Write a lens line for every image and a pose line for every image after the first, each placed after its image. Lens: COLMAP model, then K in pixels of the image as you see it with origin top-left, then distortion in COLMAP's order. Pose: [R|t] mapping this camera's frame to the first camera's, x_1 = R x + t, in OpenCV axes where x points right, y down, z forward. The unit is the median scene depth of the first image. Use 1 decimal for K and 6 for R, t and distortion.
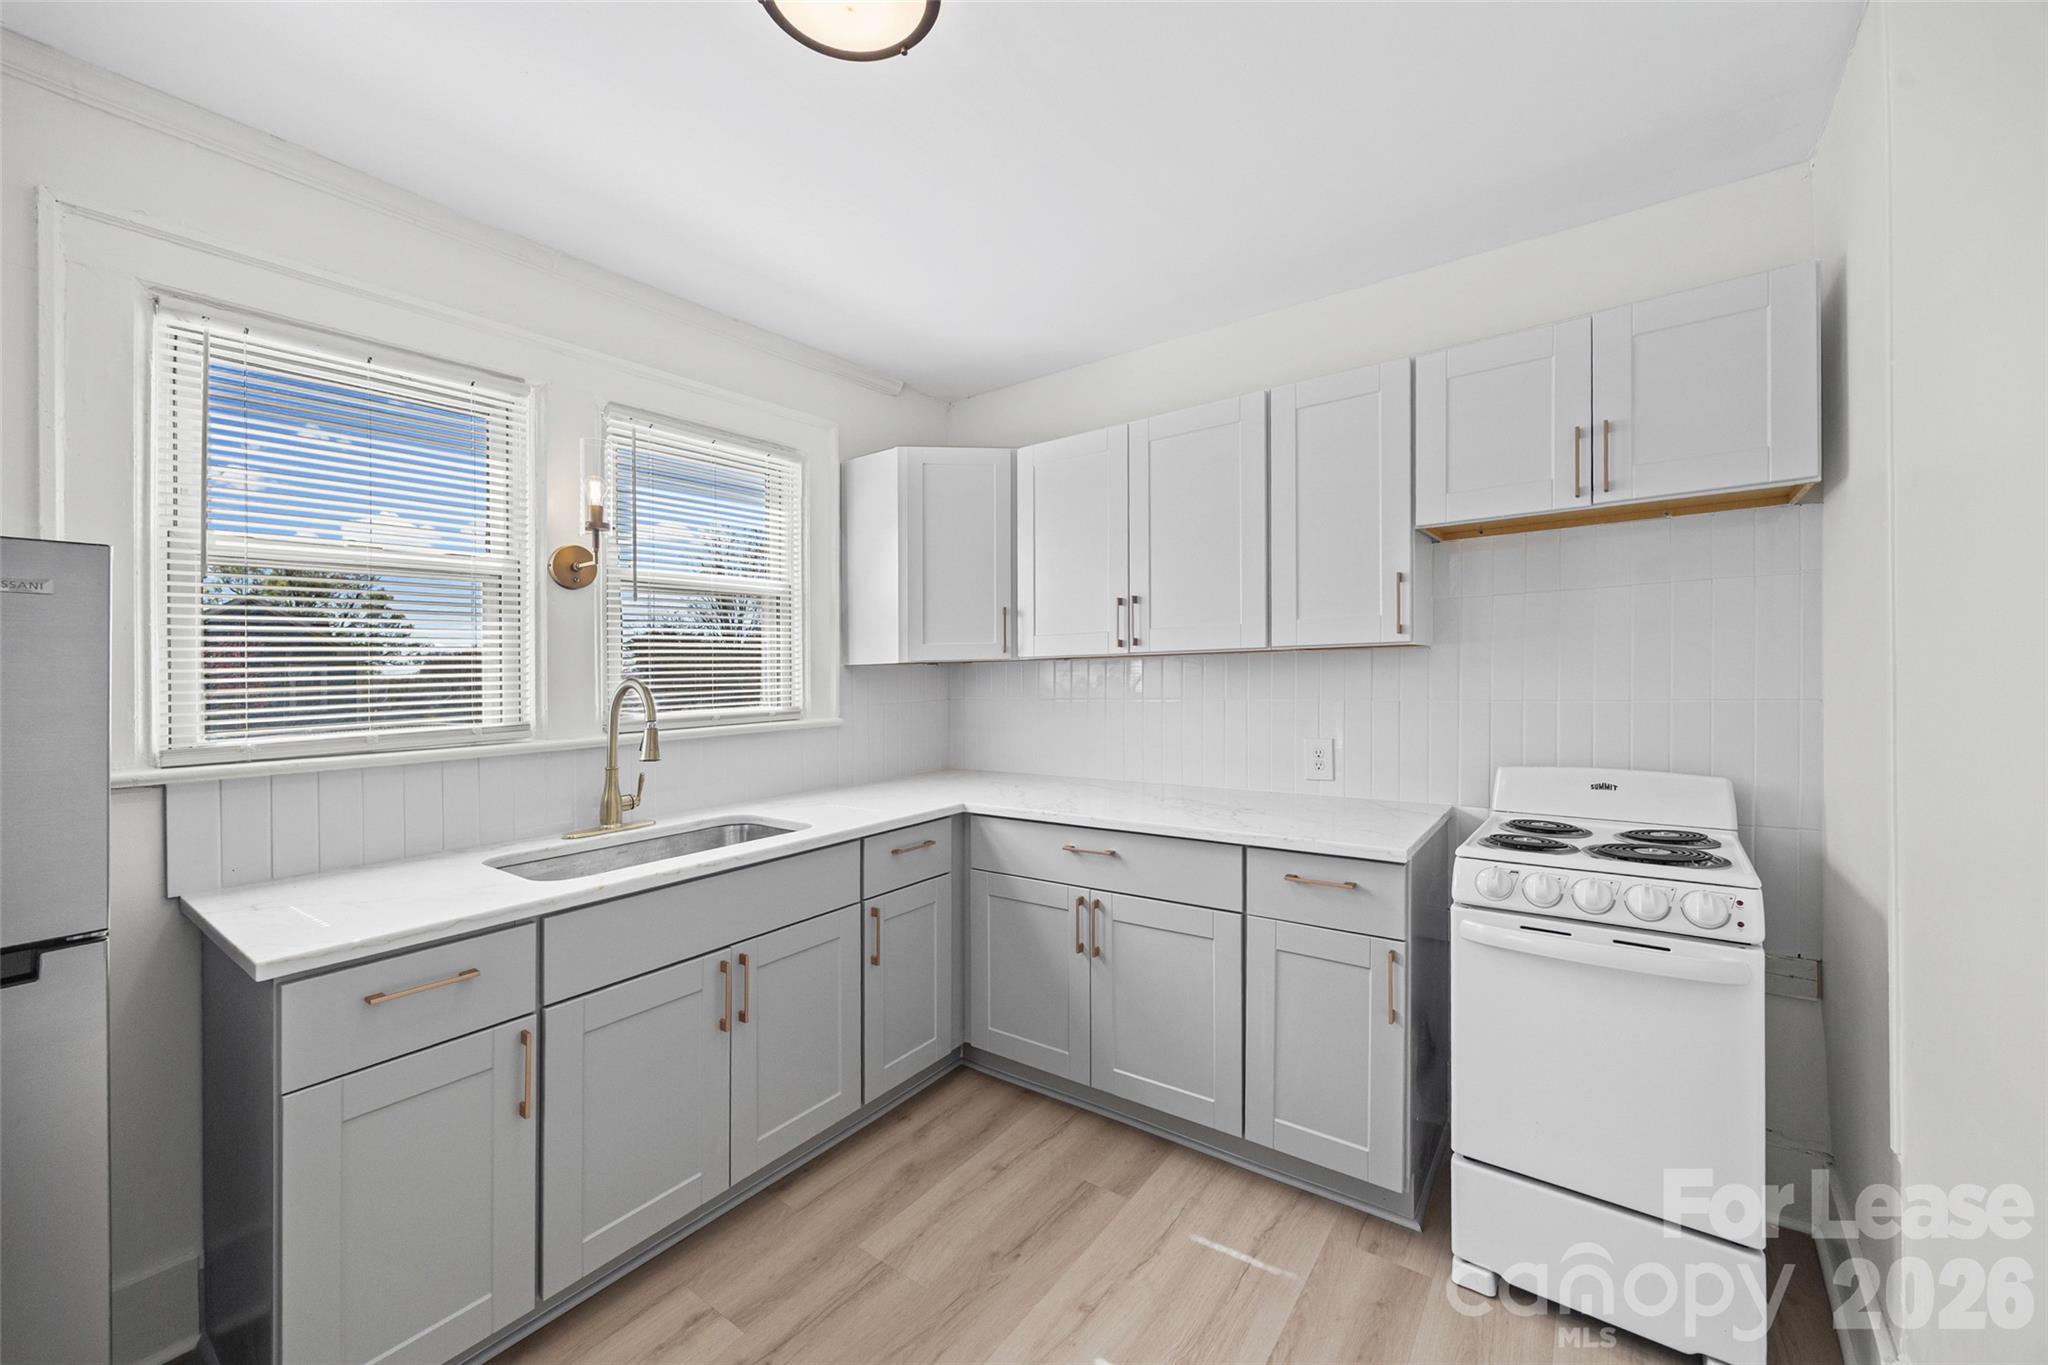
lens RADIAL K [[791.4, 0, 1021.3], [0, 791.4, 672.1], [0, 0, 1]] dist [-0.000088, -0.000113]
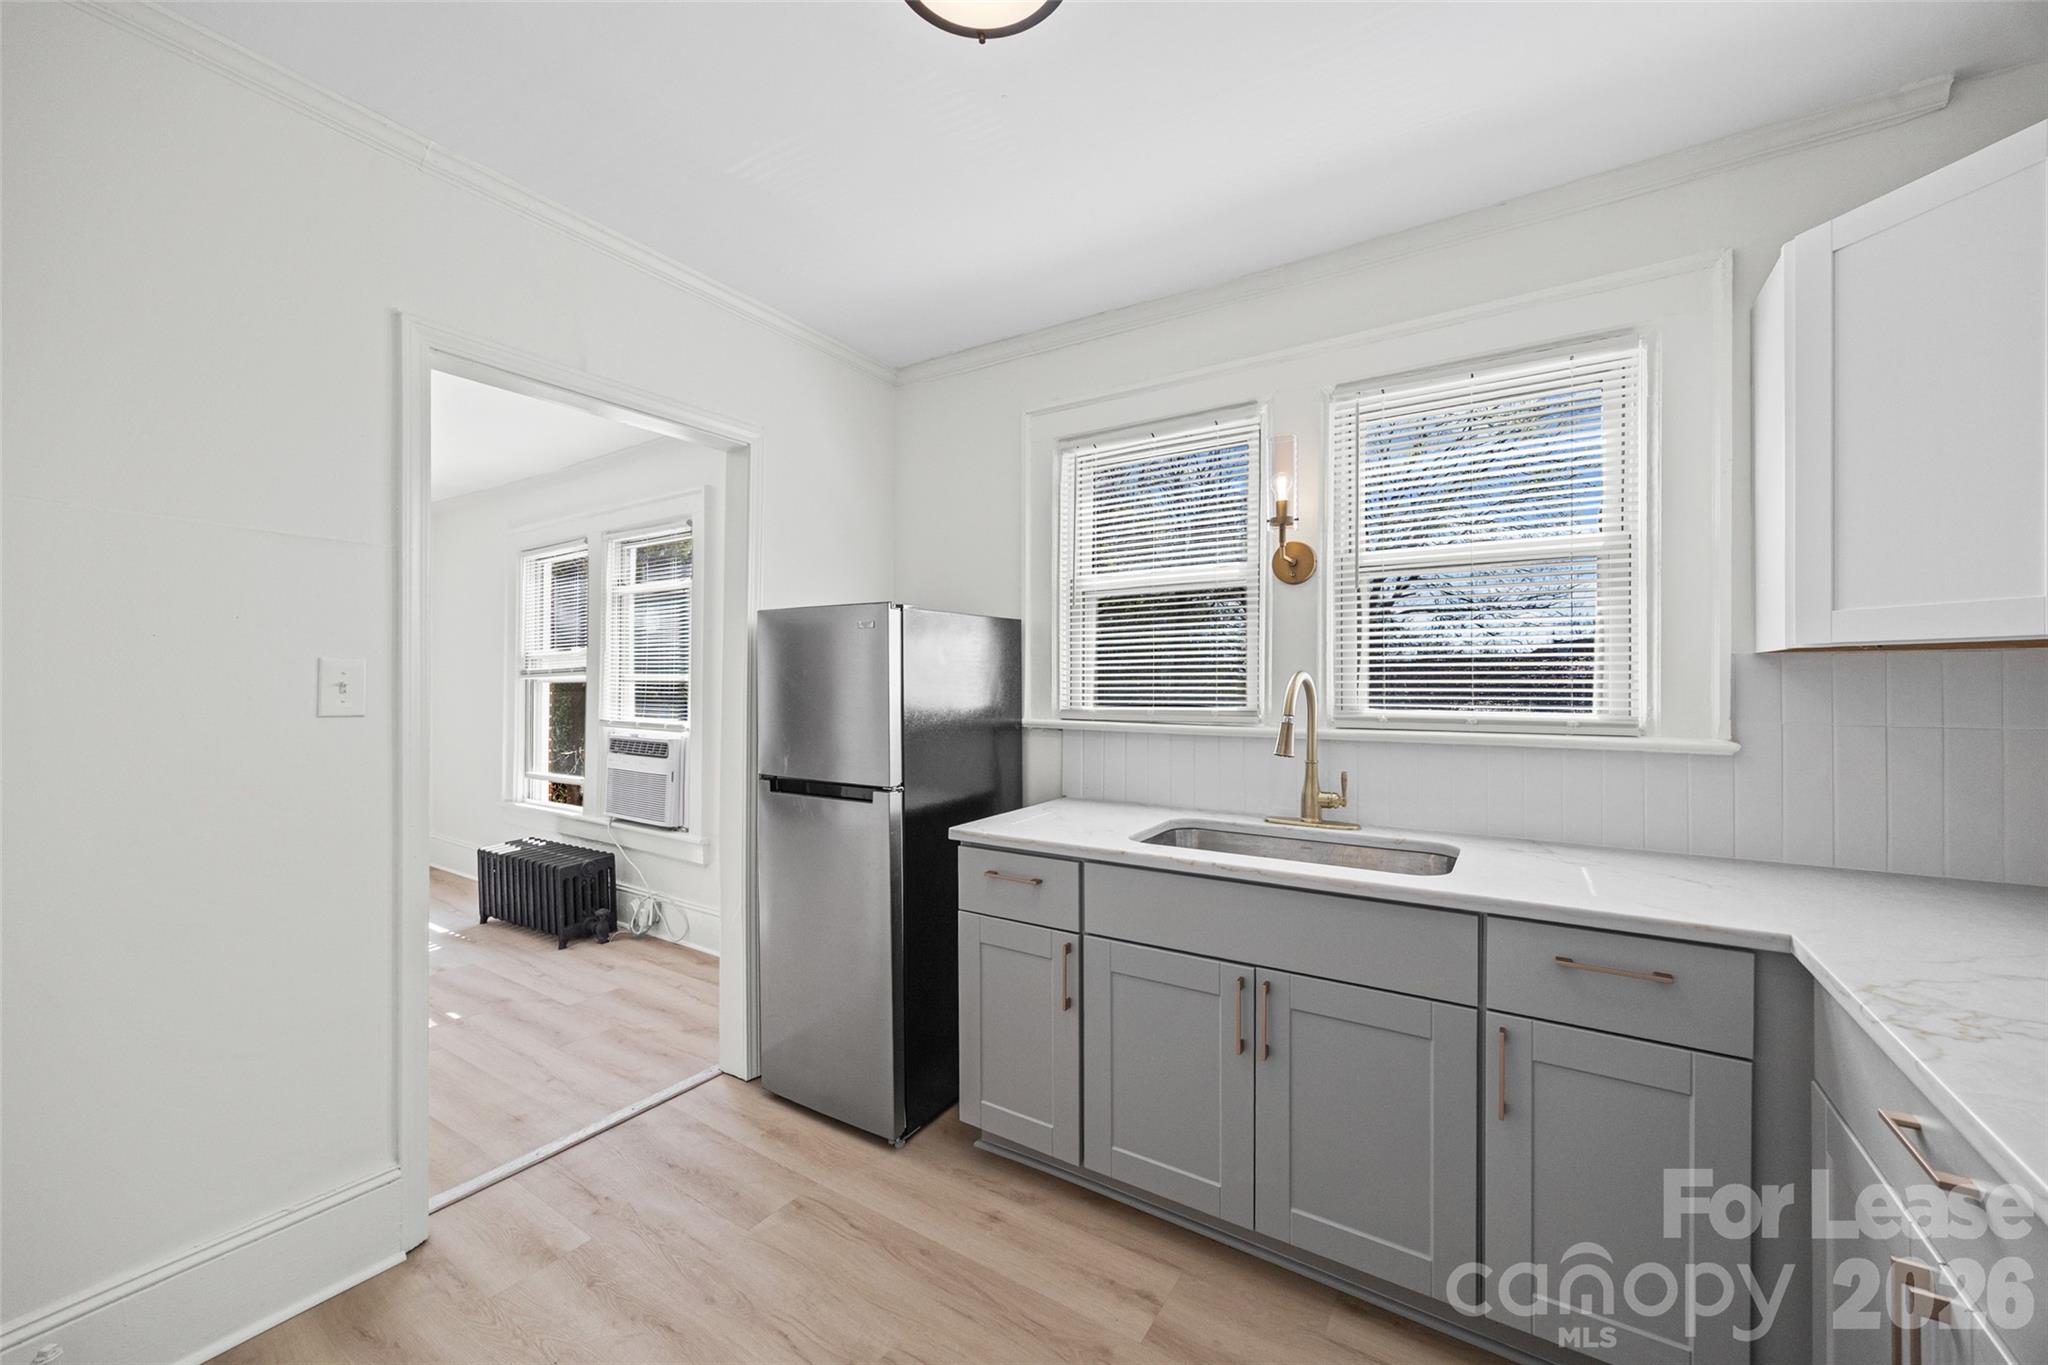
lens RADIAL K [[791.4, 0, 1015.9], [0, 791.4, 661.4], [0, 0, 1]] dist [-0.000088, -0.000113]
pose [[0.060371, 0.003716, -0.998169, 0.465318], [0.000369, 0.999993, 0.003745, -0.007160], [0.998176, -0.000595, 0.060369, 0.597476]]
